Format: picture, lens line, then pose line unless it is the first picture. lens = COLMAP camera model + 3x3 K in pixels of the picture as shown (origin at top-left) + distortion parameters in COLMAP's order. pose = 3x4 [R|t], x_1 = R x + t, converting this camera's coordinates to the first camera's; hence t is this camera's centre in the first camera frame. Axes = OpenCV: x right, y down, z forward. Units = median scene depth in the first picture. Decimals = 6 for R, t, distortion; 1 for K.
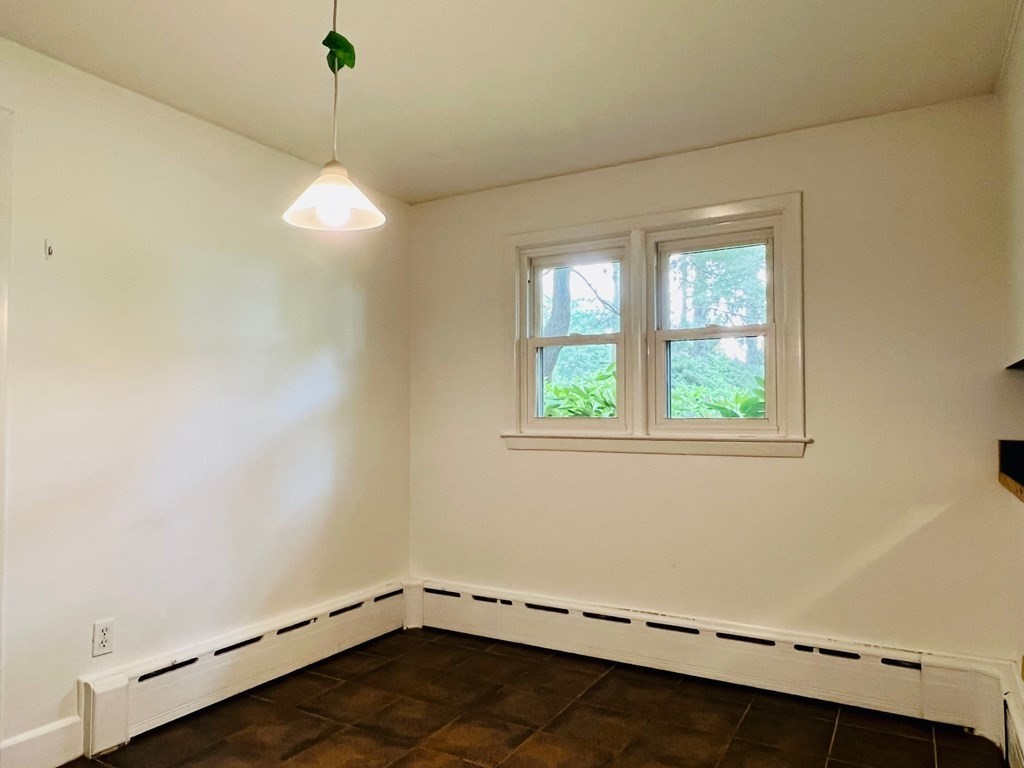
lens RADIAL K [[696.6, 0, 508.0], [0, 696.6, 386.4], [0, 0, 1]] dist [-0.001313, -0.006649]
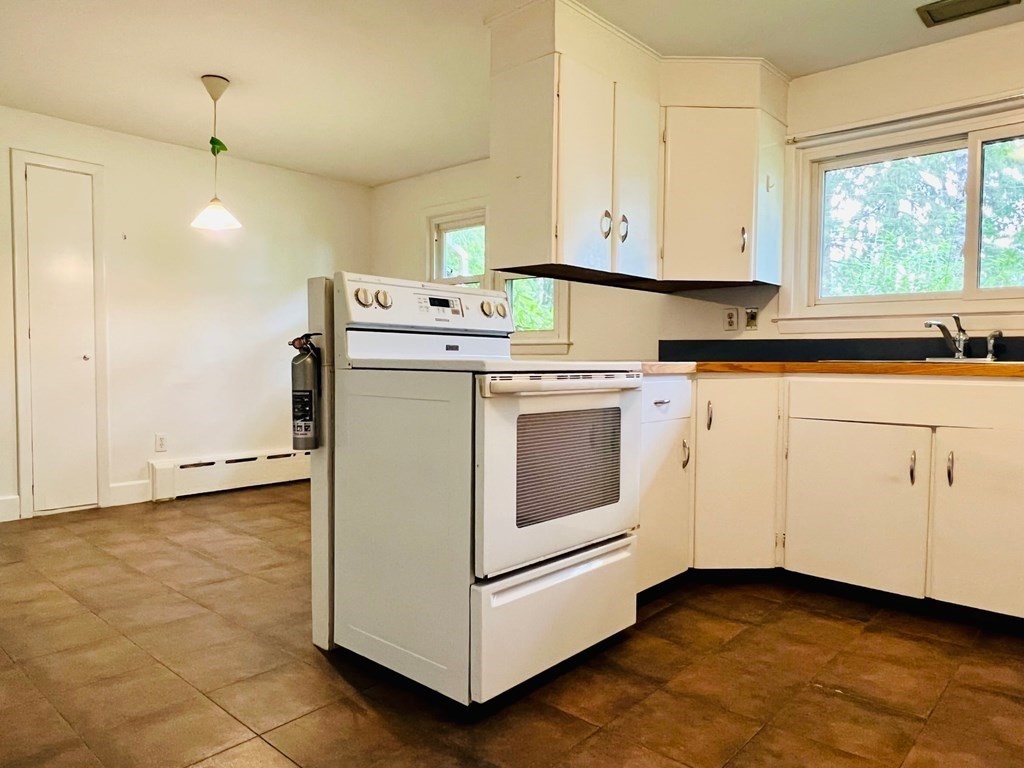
lens RADIAL K [[696.6, 0, 512.4], [0, 696.6, 383.6], [0, 0, 1]] dist [-0.001313, -0.006649]
pose [[0.978558, 0.013136, -0.205551, 0.623009], [0.003571, 0.996732, 0.080698, 0.041389], [0.205939, -0.079702, 0.975314, -0.538137]]
